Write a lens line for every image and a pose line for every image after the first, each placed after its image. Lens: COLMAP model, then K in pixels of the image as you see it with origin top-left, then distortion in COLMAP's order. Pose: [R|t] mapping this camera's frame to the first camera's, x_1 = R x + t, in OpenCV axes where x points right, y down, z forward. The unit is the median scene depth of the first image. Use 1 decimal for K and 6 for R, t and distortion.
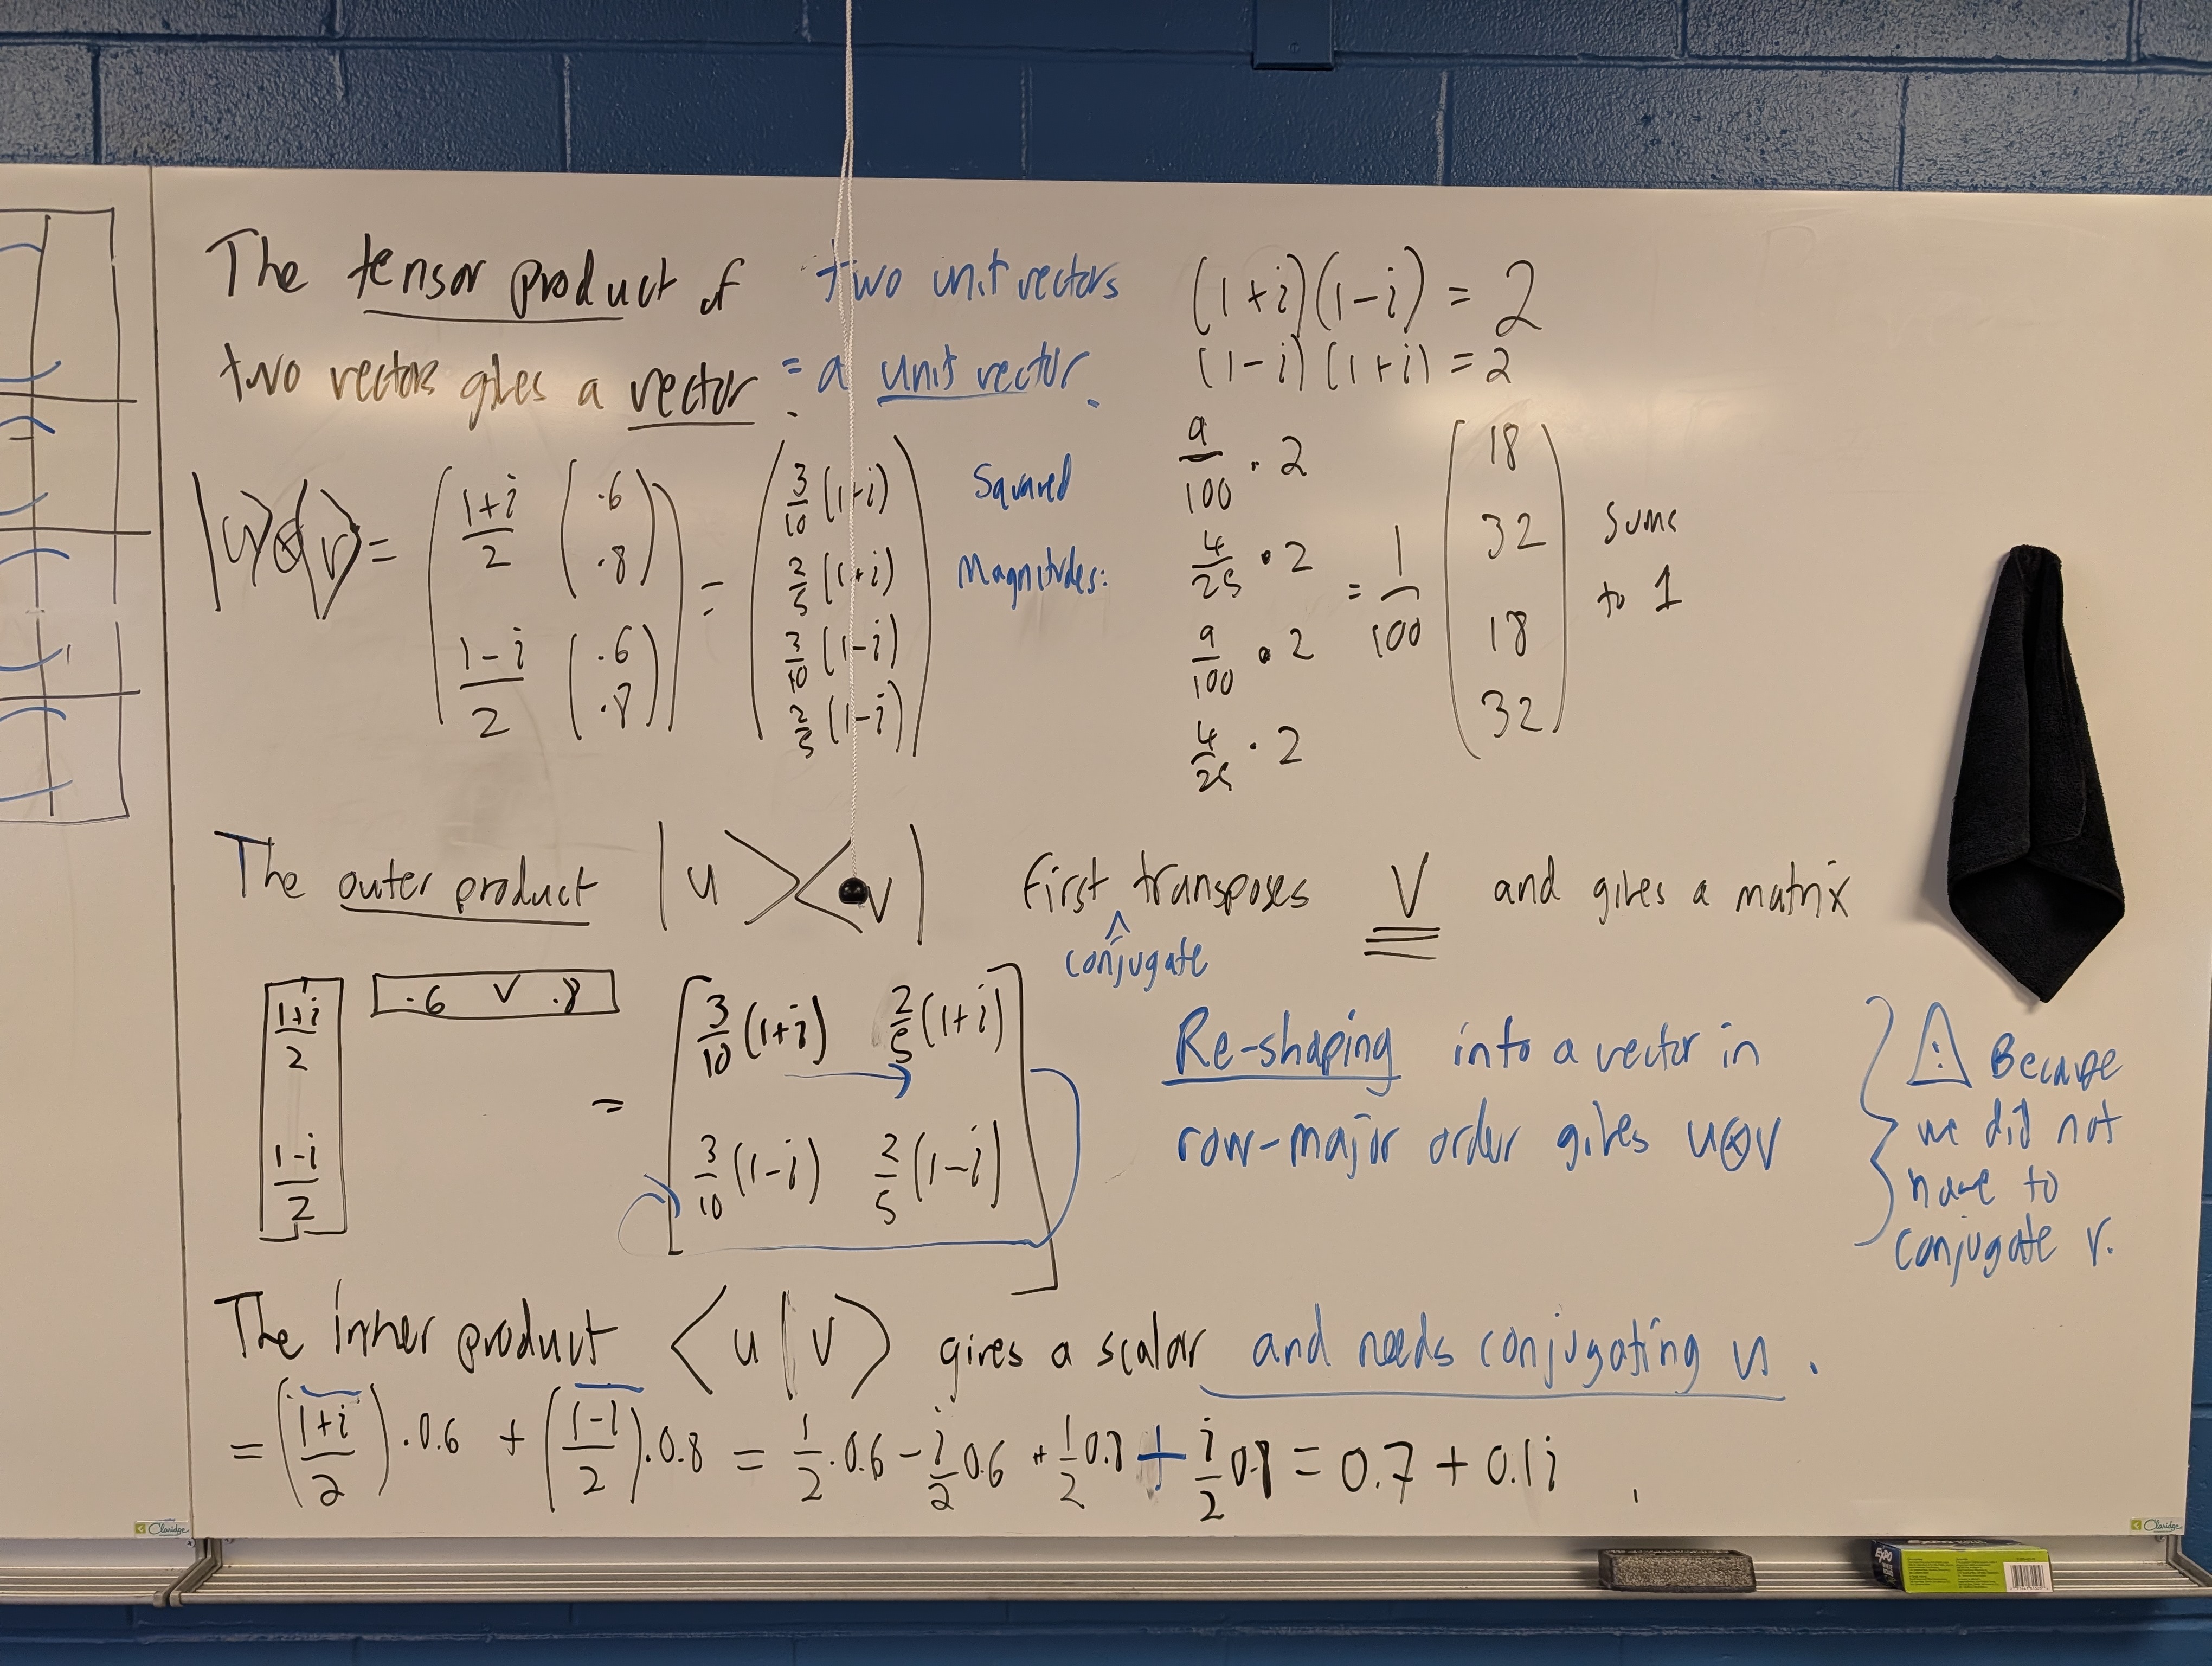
lens RADIAL K [[1553.9, 0, 1106.0], [0, 1553.9, 833.0], [0, 0, 1]] dist [0.009040, -0.010949]
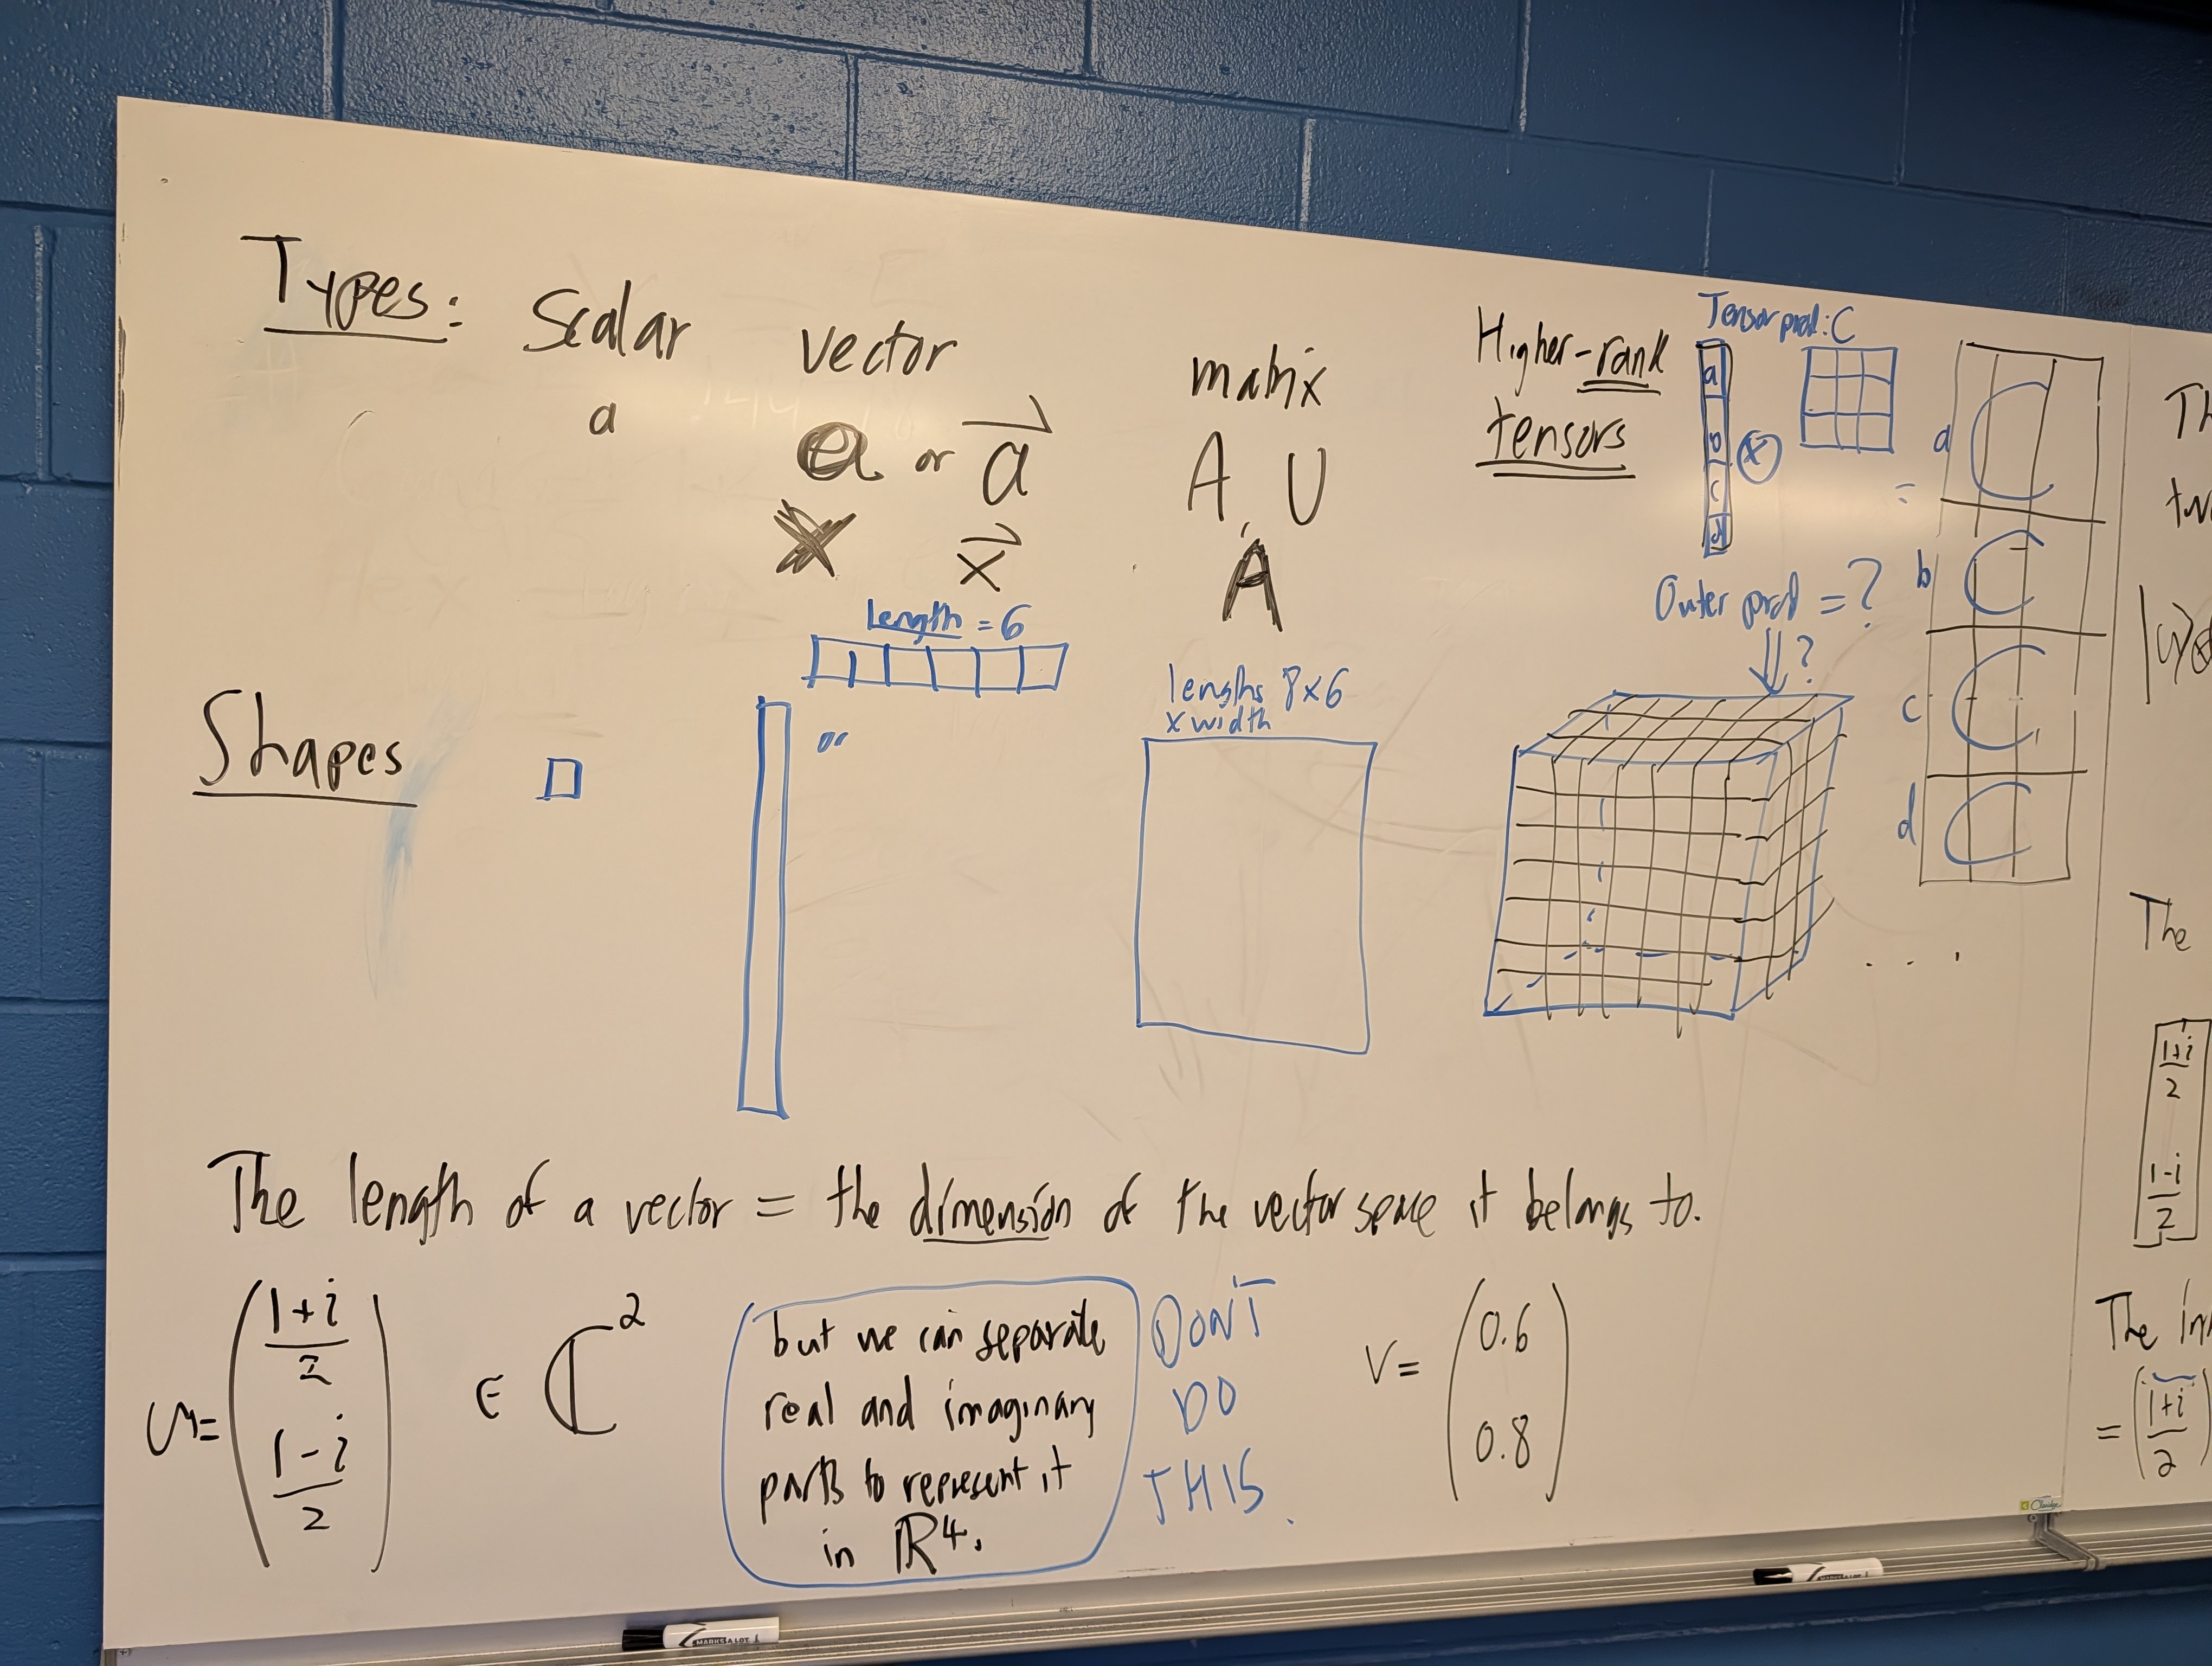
lens RADIAL K [[1600.1, 0, 1108.3], [0, 1600.1, 816.7], [0, 0, 1]] dist [0.001920, -0.003987]
pose [[0.983512, 0.024325, 0.179200, -1.523543], [-0.020424, 0.999513, -0.023580, -0.013737], [-0.179686, 0.019531, 0.983530, -0.036859]]
